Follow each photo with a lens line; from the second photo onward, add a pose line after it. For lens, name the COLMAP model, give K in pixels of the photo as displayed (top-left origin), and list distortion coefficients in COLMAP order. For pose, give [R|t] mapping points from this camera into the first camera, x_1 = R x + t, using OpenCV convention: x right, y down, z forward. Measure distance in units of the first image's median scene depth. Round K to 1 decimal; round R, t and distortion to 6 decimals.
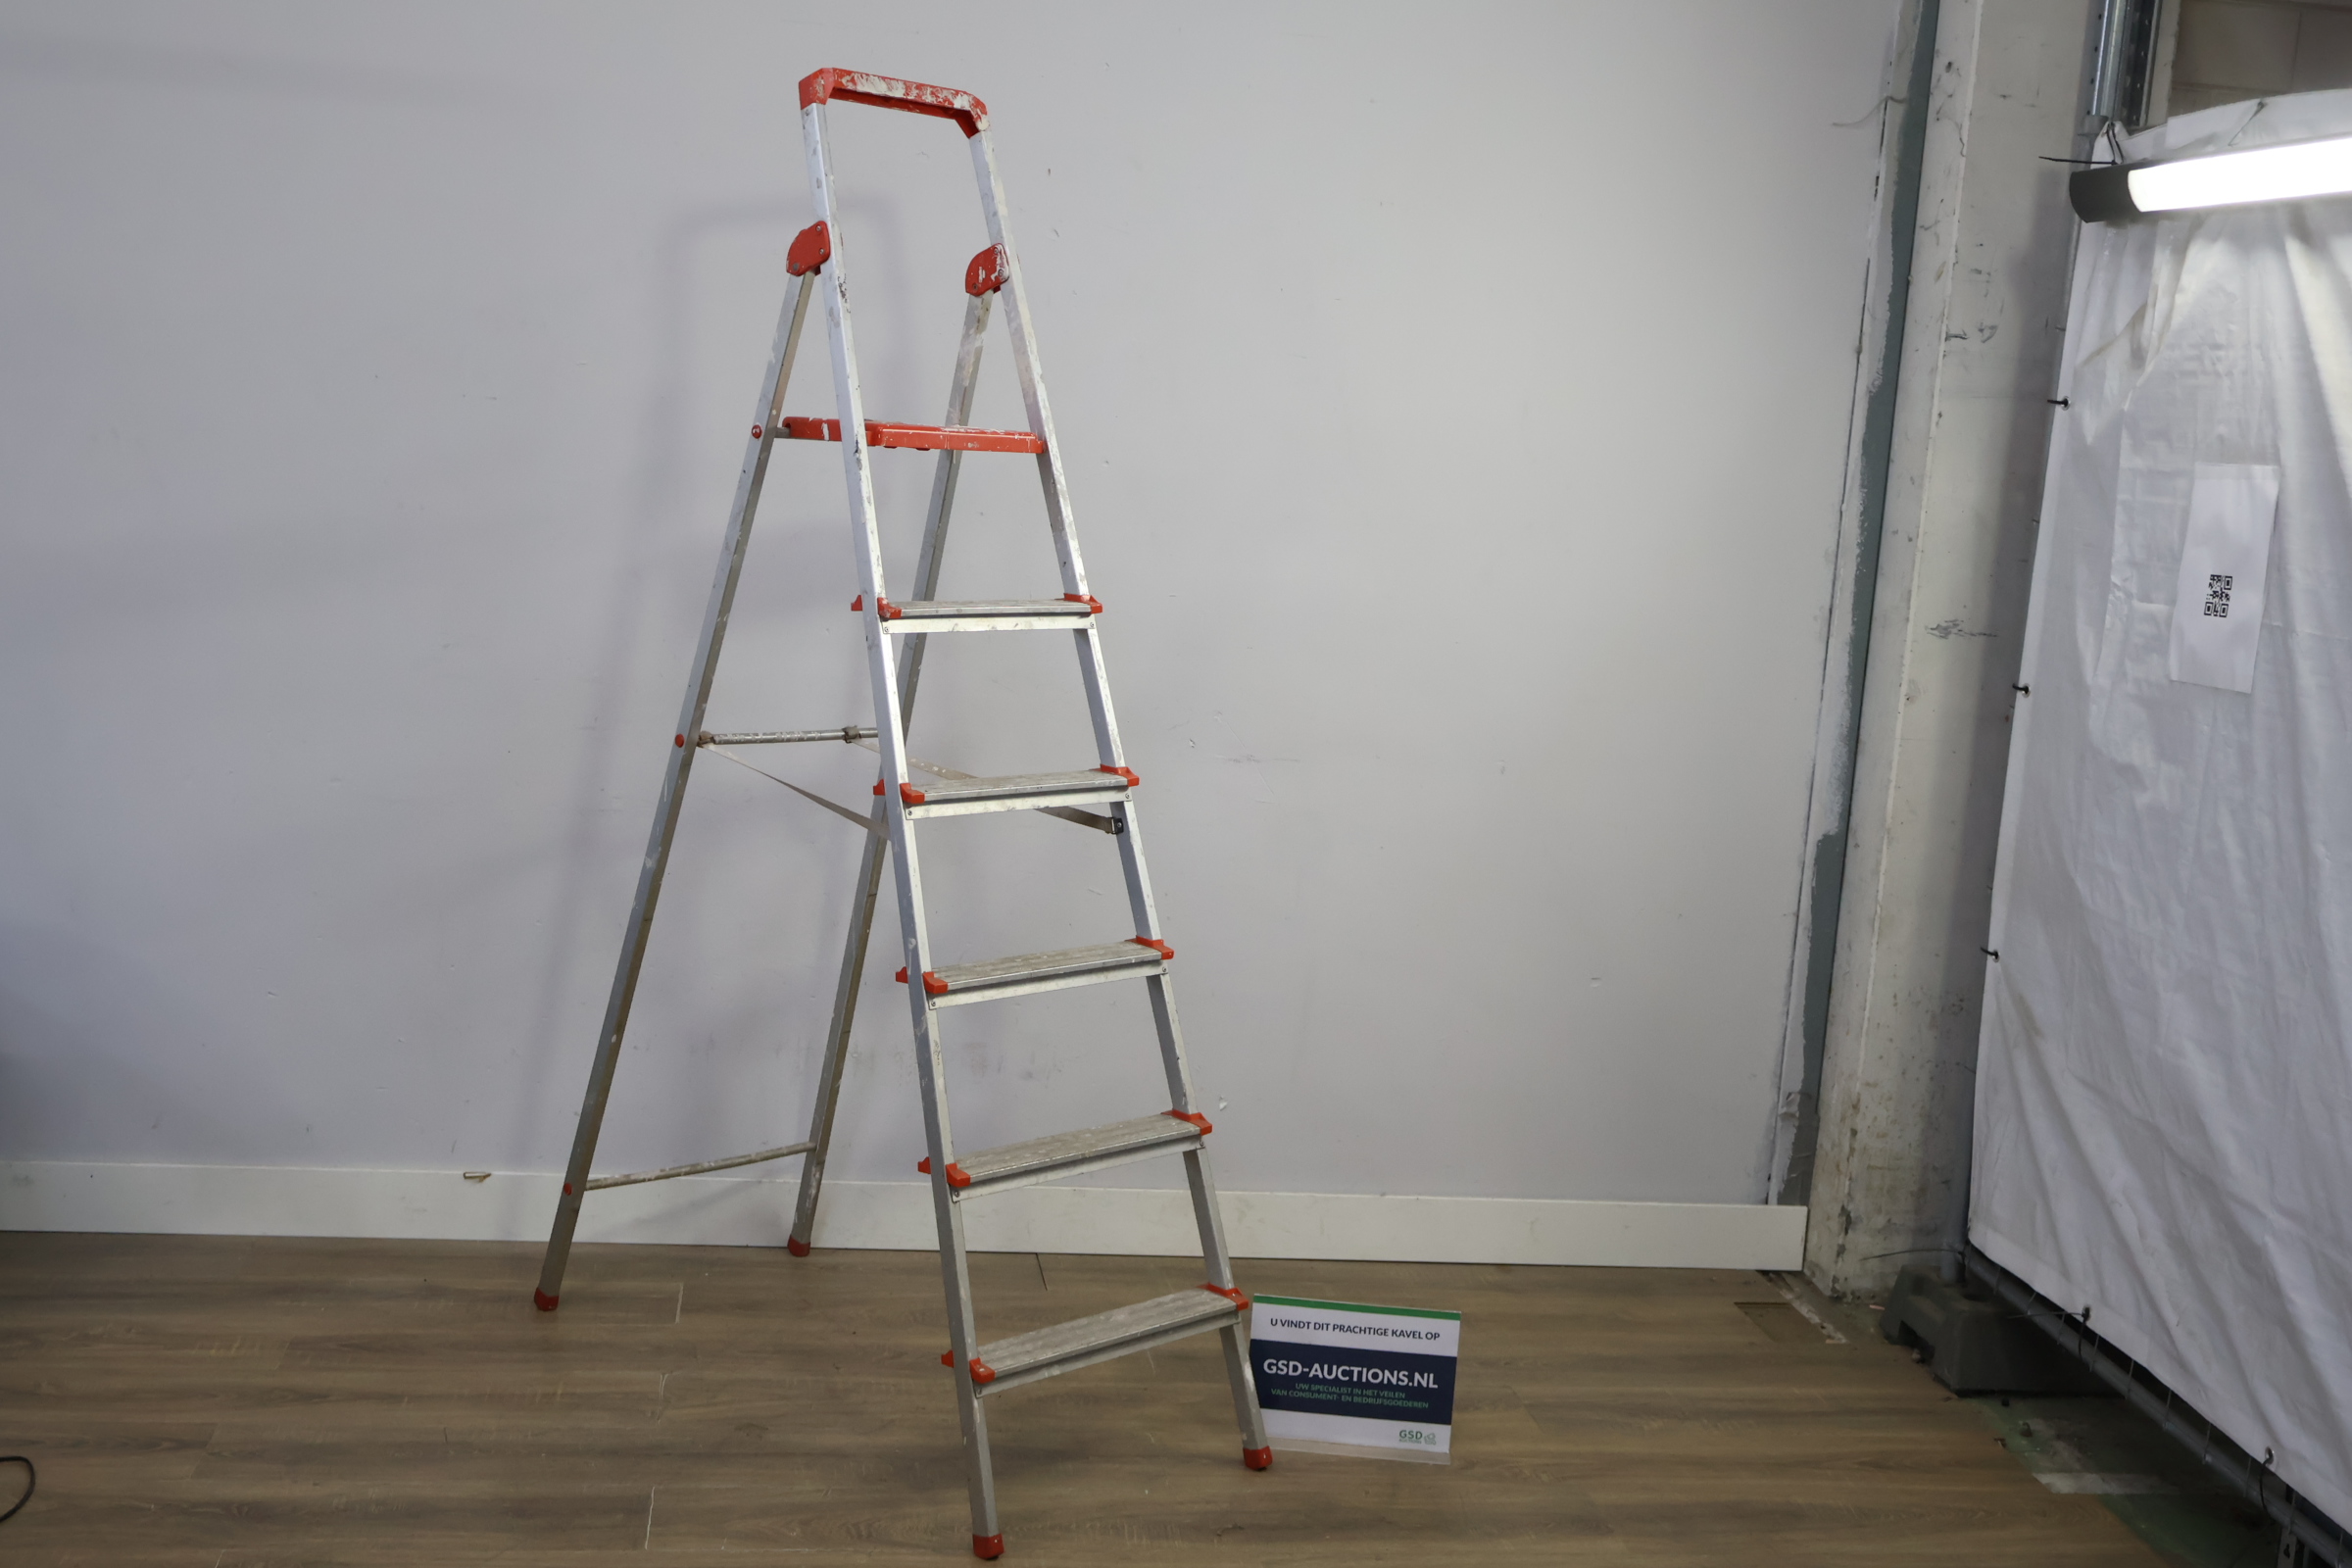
lens RADIAL K [[2675.9, 0, 1174.0], [0, 2675.9, 782.7], [0, 0, 1]] dist [0.006434, 0.000000]
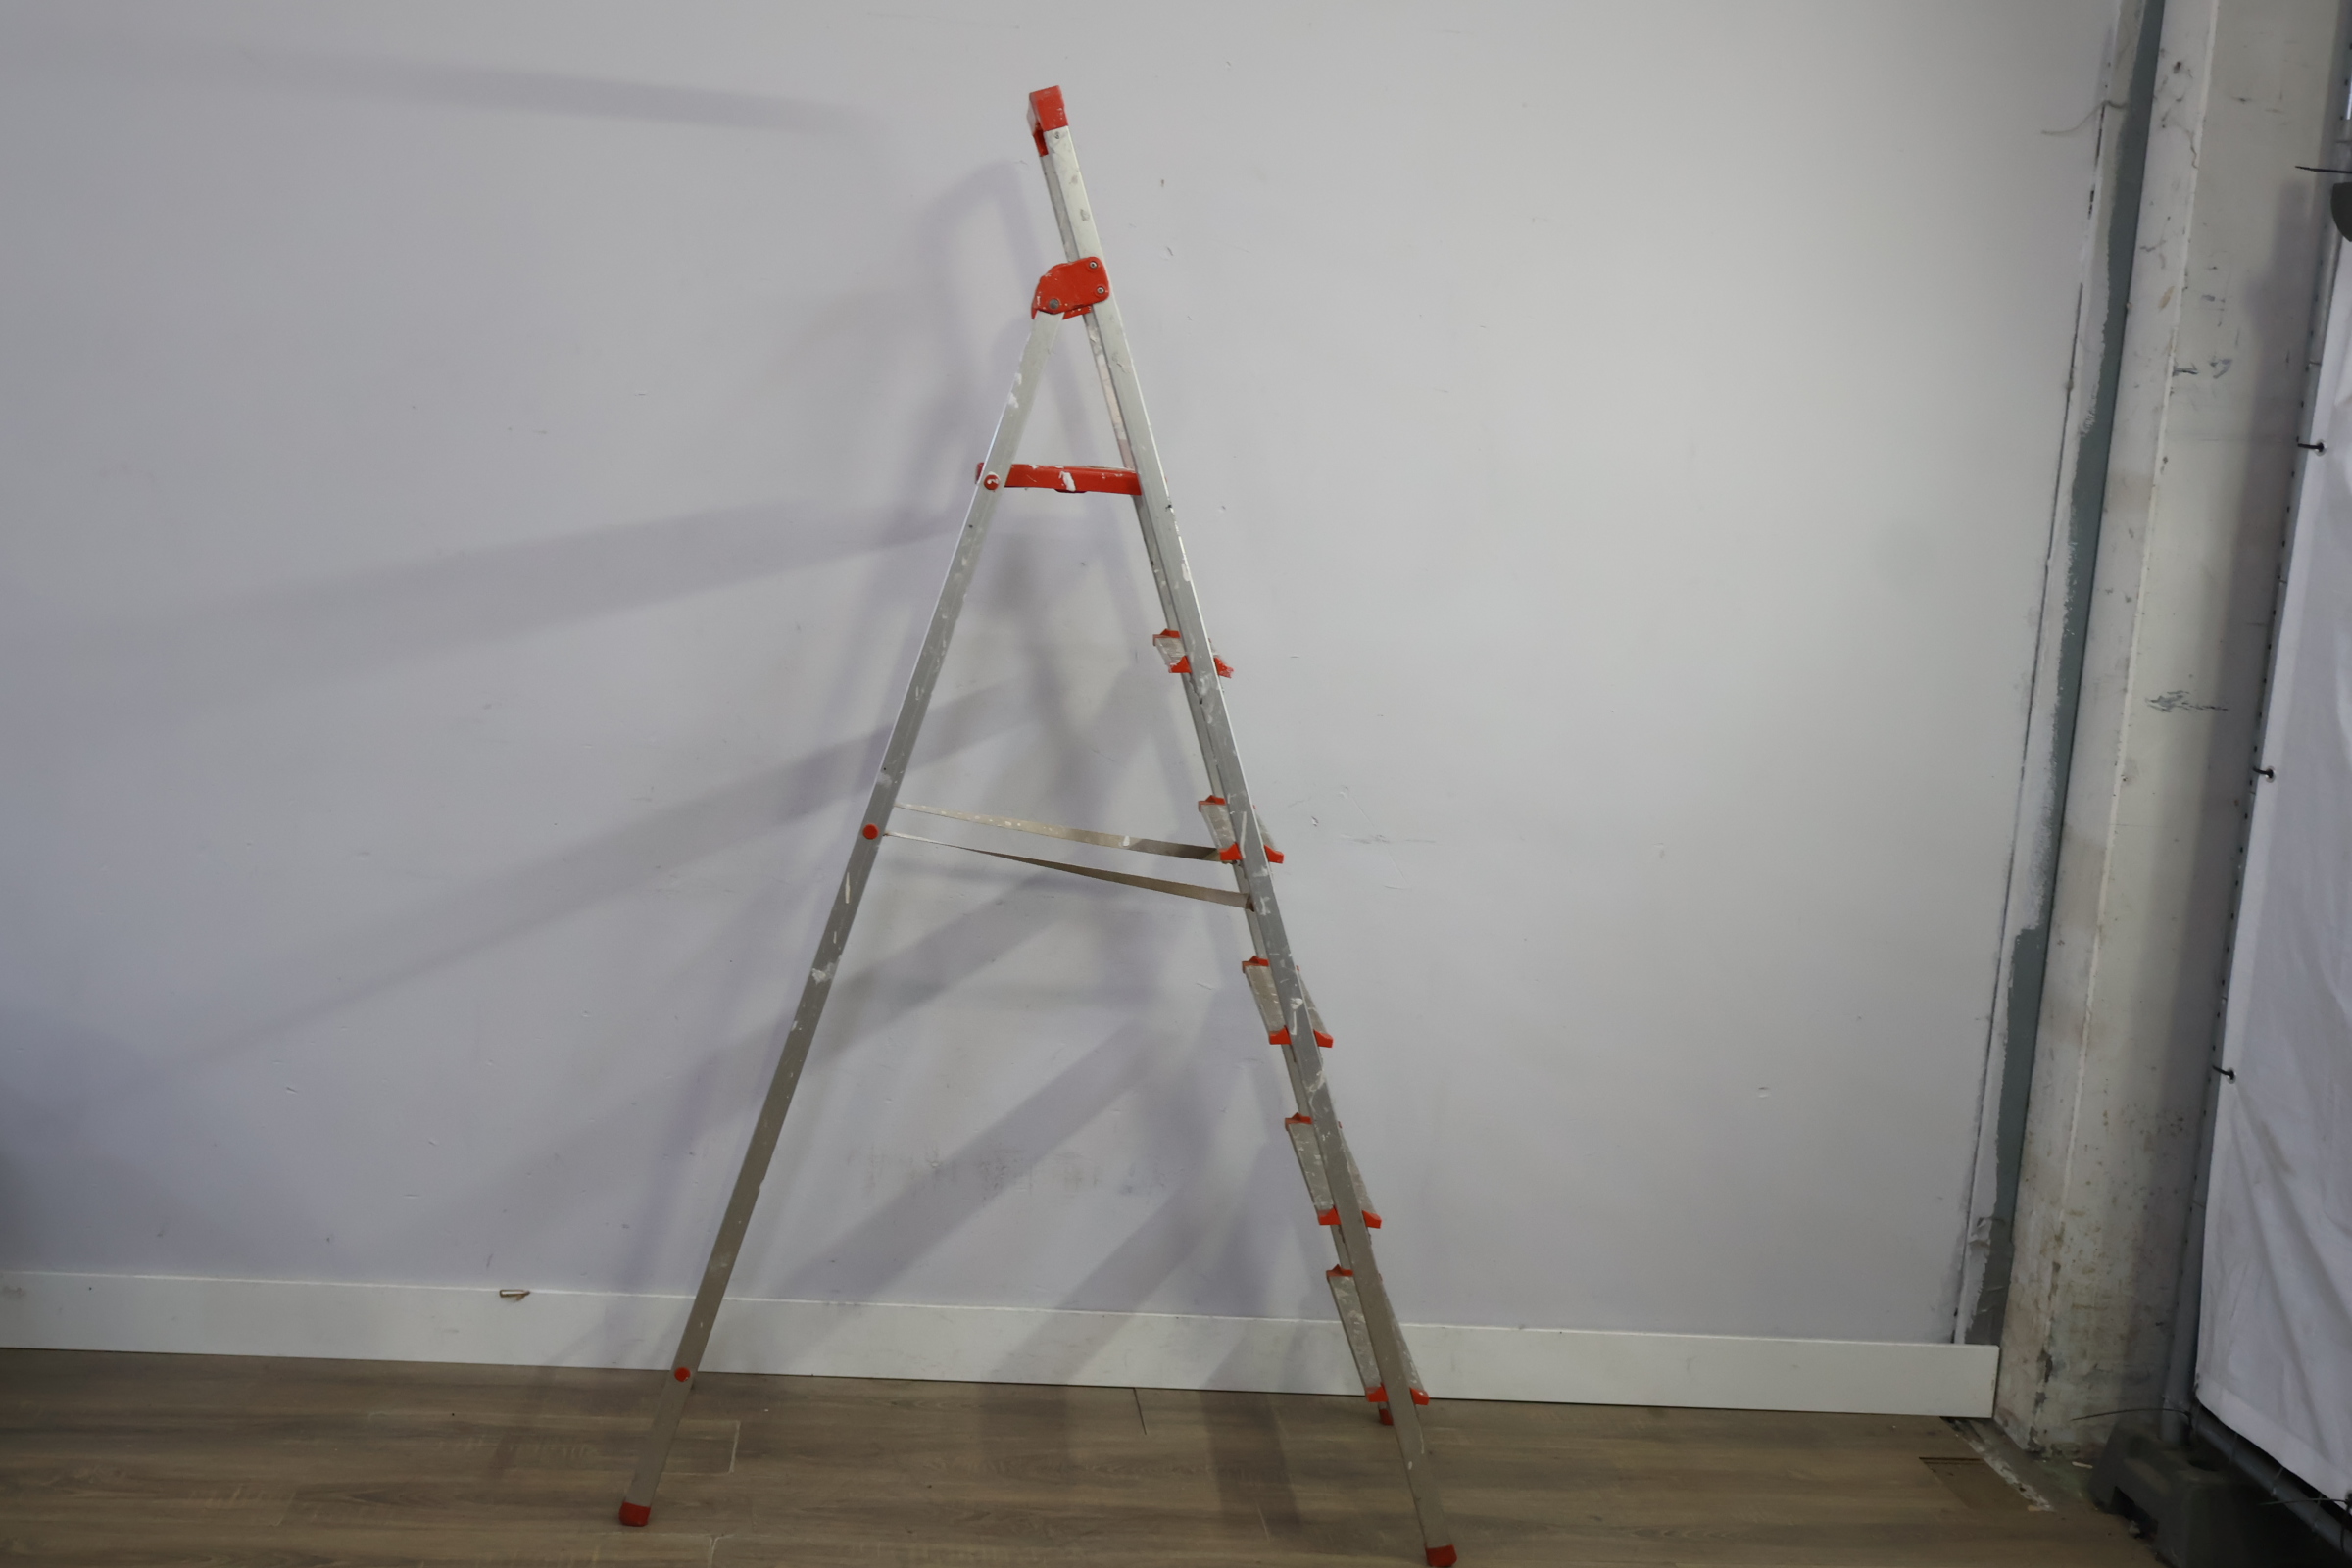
lens RADIAL K [[2675.9, 0, 1168.6], [0, 2675.9, 777.6], [0, 0, 1]] dist [0.006434, 0.000000]
pose [[0.999350, 0.009962, -0.034635, -0.011435], [-0.010451, 0.999848, -0.013976, -0.016951], [0.034491, 0.014329, 0.999302, 0.108846]]
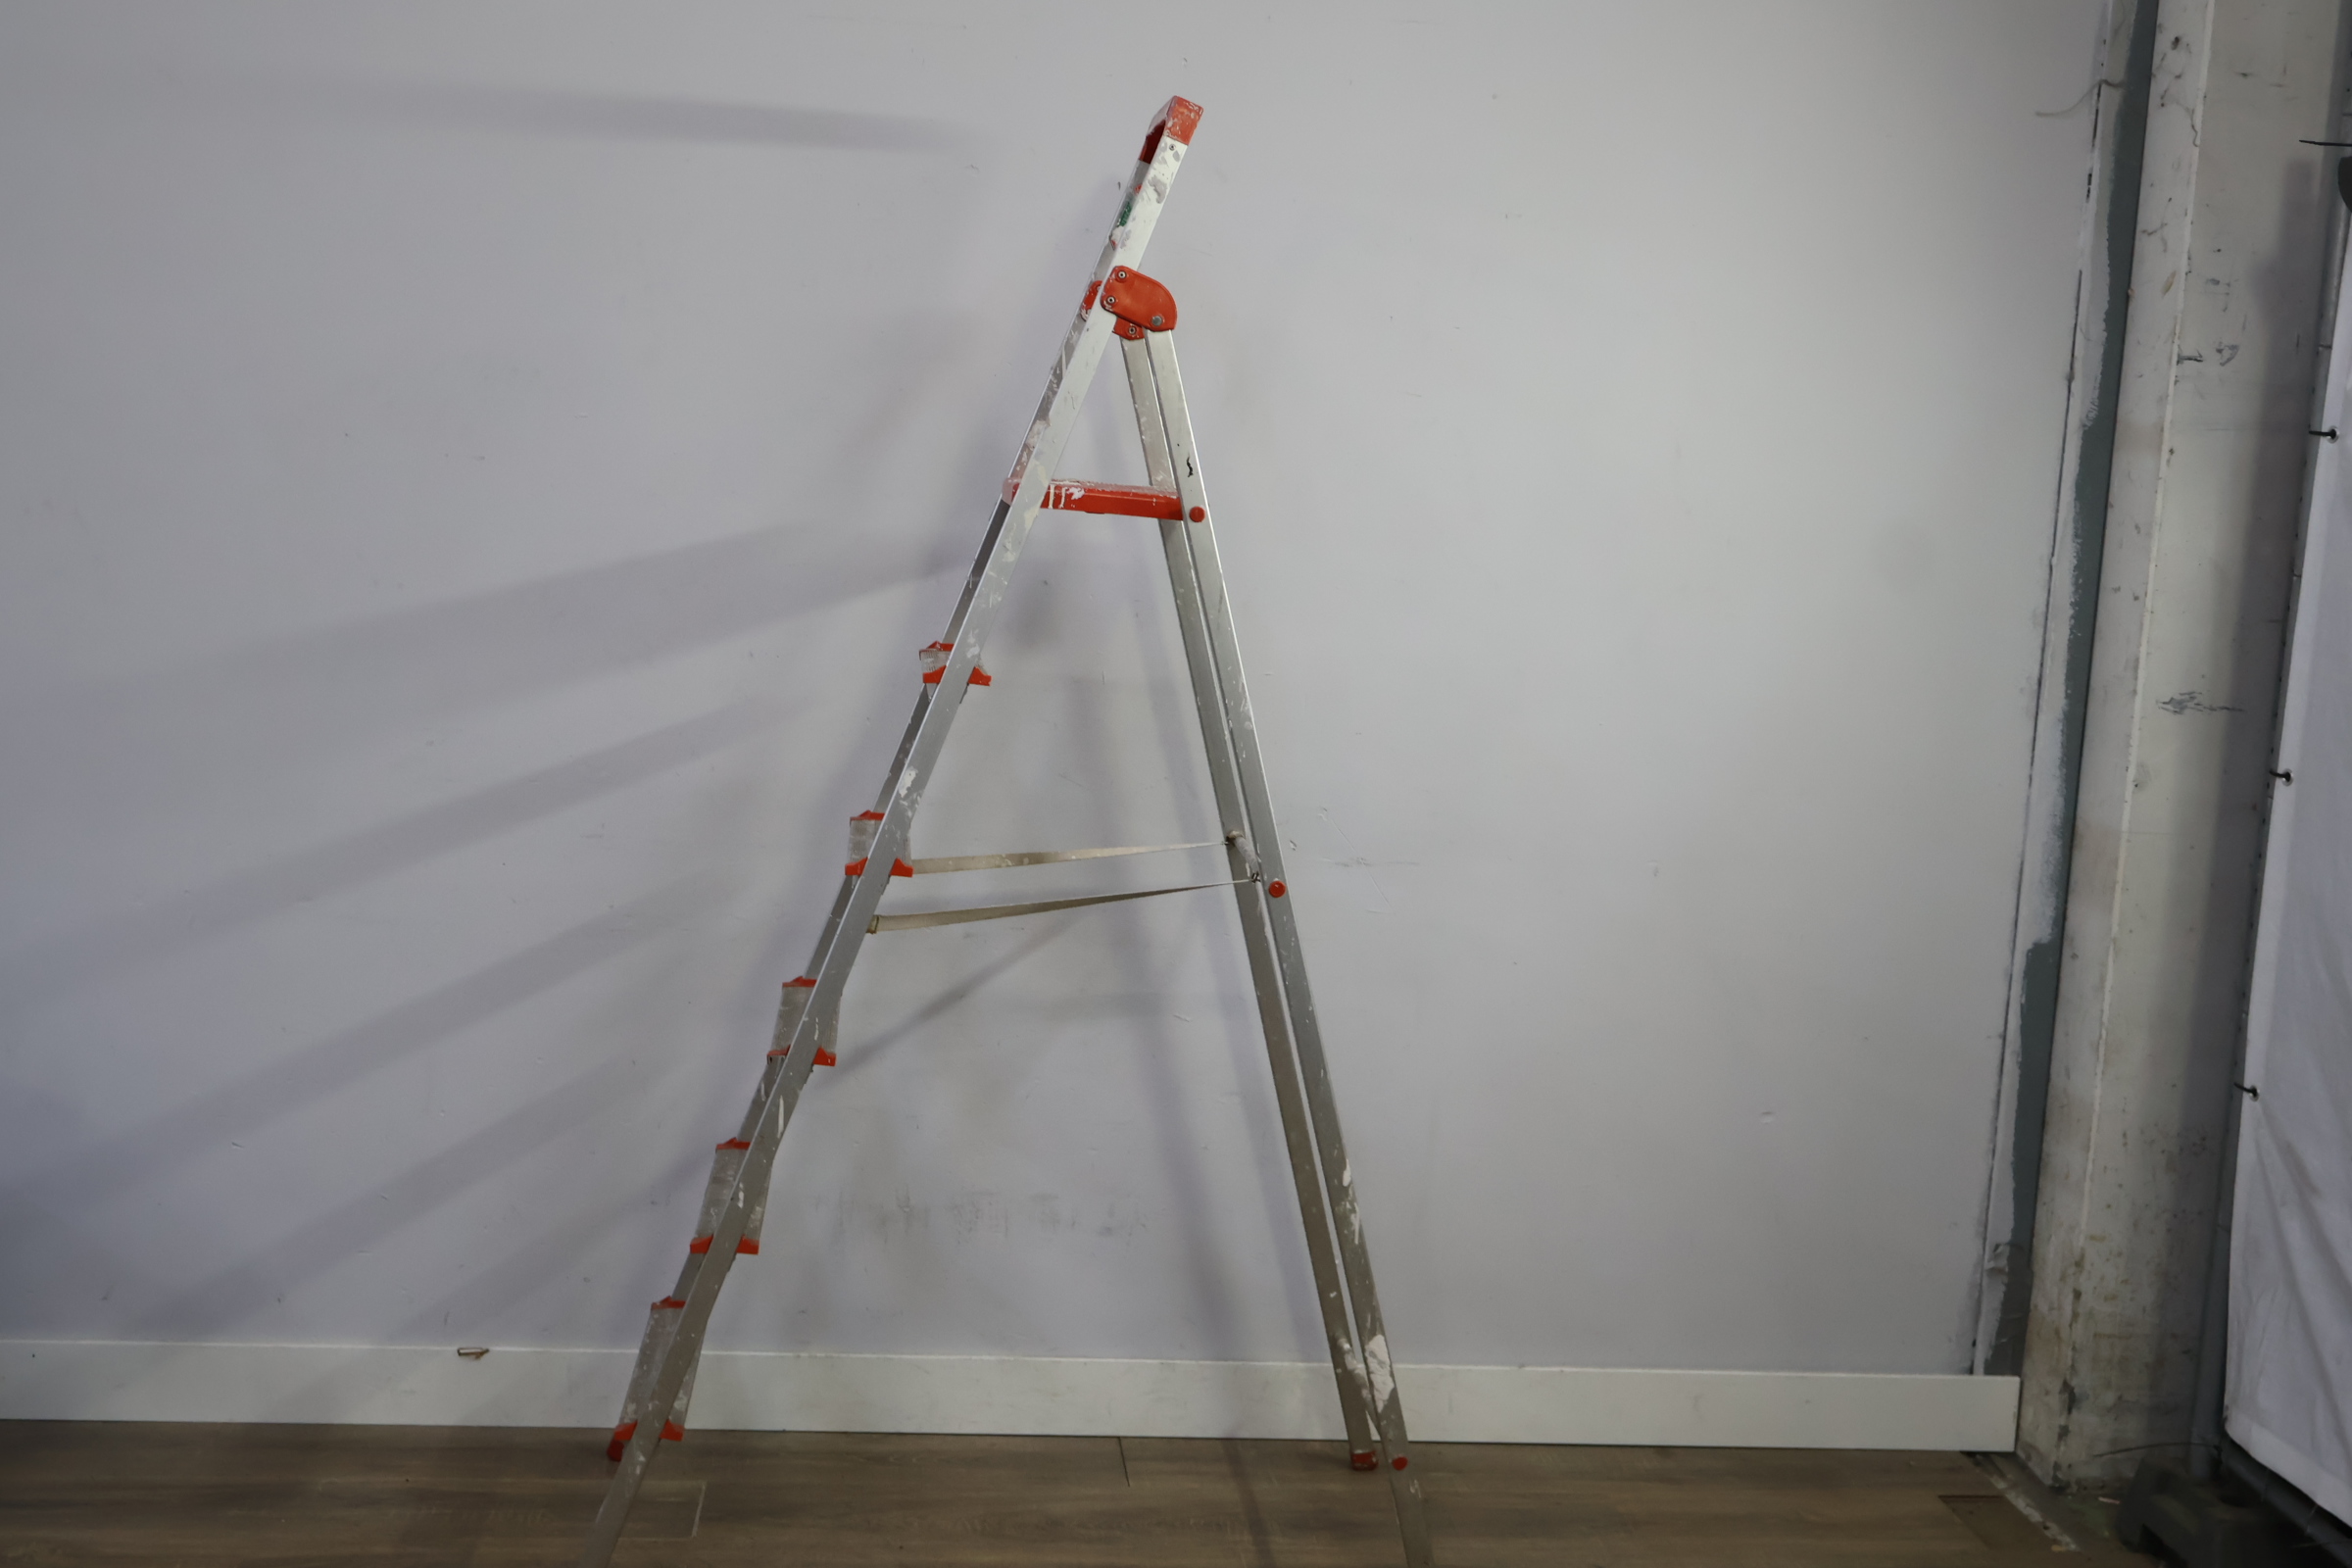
lens RADIAL K [[2675.9, 0, 1171.3], [0, 2675.9, 780.7], [0, 0, 1]] dist [0.006434, 0.000000]
pose [[0.998997, -0.010061, -0.043636, 0.005641], [0.009212, 0.999765, -0.019611, -0.019720], [0.043823, 0.019189, 0.998855, 0.144015]]
